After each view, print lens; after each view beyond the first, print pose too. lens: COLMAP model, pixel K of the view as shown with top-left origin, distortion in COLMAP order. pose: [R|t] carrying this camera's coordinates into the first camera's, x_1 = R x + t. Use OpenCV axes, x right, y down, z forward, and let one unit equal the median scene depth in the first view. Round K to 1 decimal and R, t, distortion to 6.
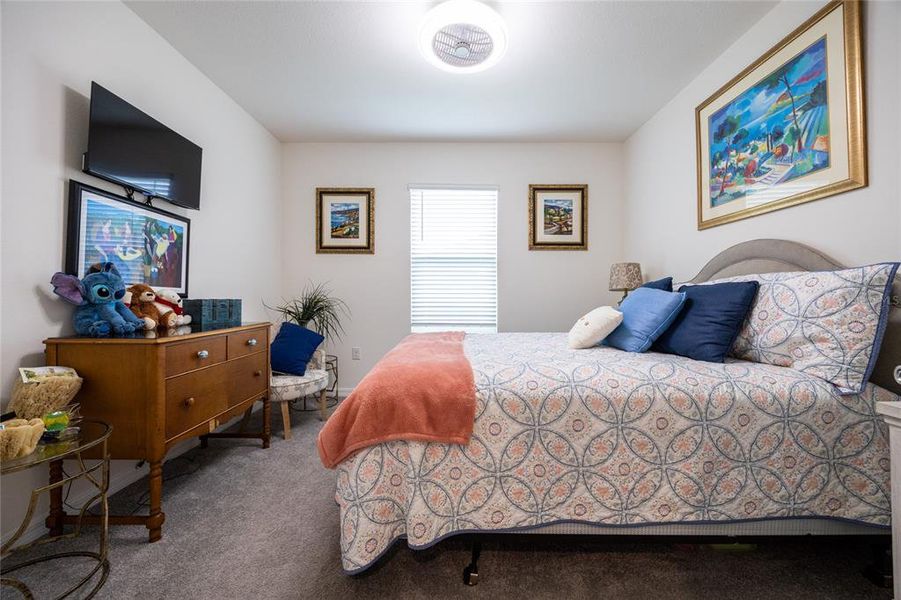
lens RADIAL K [[348.5, 0, 456.5], [0, 348.5, 291.3], [0, 0, 1]] dist [0.001855, -0.000121]
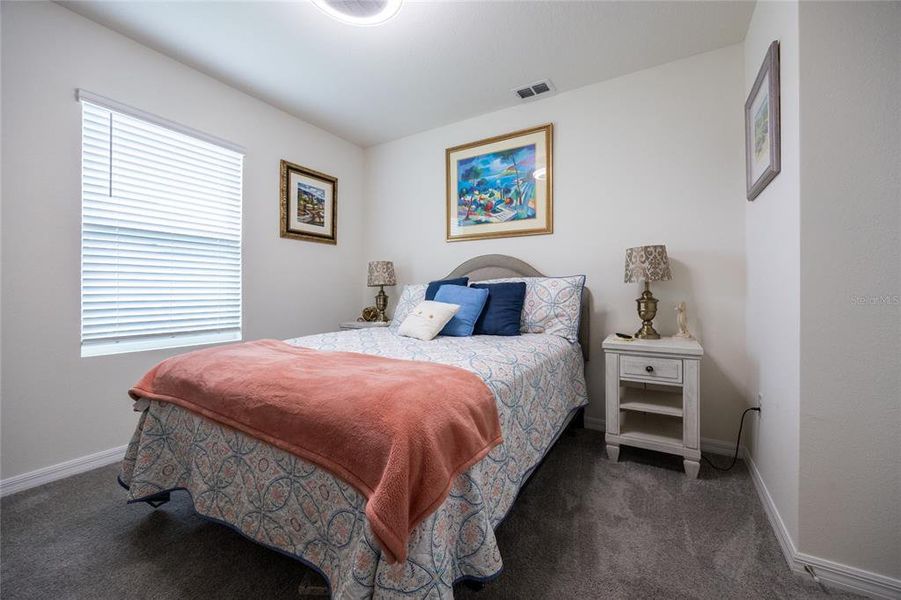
lens RADIAL K [[348.5, 0, 453.5], [0, 348.5, 287.8], [0, 0, 1]] dist [0.001855, -0.000121]
pose [[0.517364, 0.004051, 0.855756, -0.529430], [-0.011982, 0.999925, 0.002511, -0.002968], [-0.855682, -0.011553, 0.517374, 0.352389]]
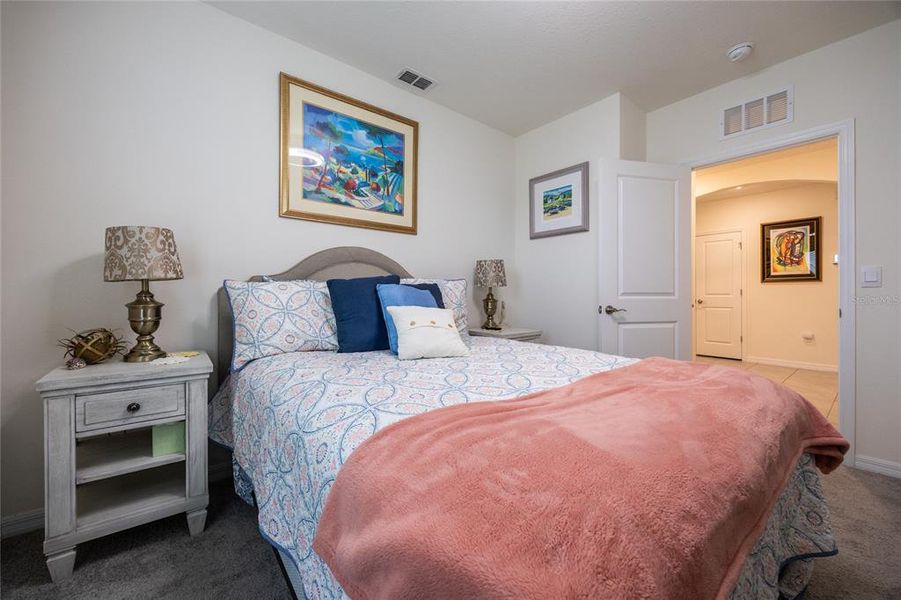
lens RADIAL K [[348.5, 0, 452.9], [0, 348.5, 294.3], [0, 0, 1]] dist [0.001855, -0.000121]
pose [[-0.620400, 0.006689, 0.784257, -0.295158], [-0.007579, 0.999866, -0.014524, 0.031519], [-0.784249, -0.014954, -0.620266, 1.470229]]
